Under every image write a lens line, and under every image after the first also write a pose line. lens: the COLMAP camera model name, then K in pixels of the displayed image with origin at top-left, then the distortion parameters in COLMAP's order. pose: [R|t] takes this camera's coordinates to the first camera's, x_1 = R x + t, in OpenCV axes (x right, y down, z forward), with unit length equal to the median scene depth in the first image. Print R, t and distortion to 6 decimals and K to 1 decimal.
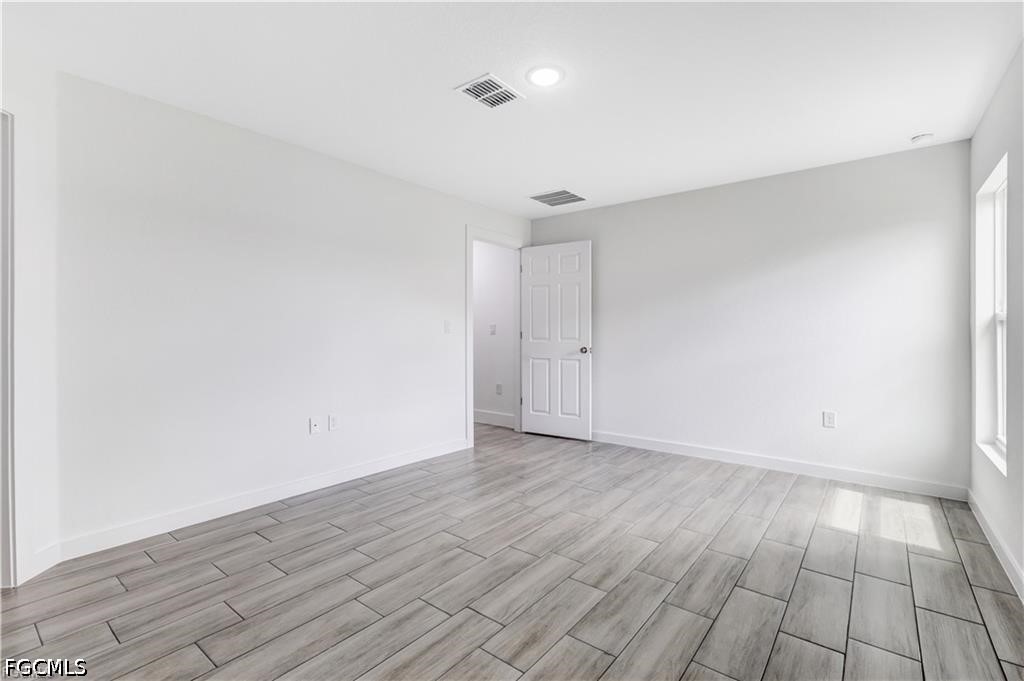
lens RADIAL K [[474.8, 0, 513.8], [0, 474.8, 337.3], [0, 0, 1]] dist [0.001255, 0.000078]
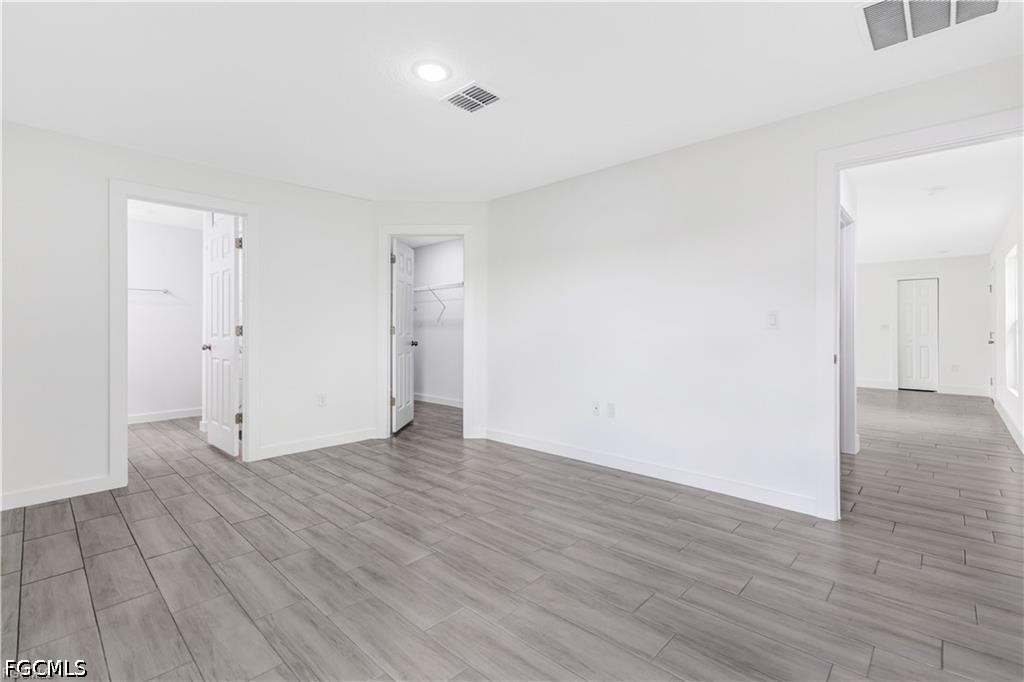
lens RADIAL K [[474.8, 0, 514.8], [0, 474.8, 333.6], [0, 0, 1]] dist [0.001255, 0.000078]
pose [[-0.114508, 0.005093, -0.993409, 0.946194], [-0.006964, 0.999958, 0.005929, -0.002581], [0.993398, 0.007597, -0.114468, 1.170489]]
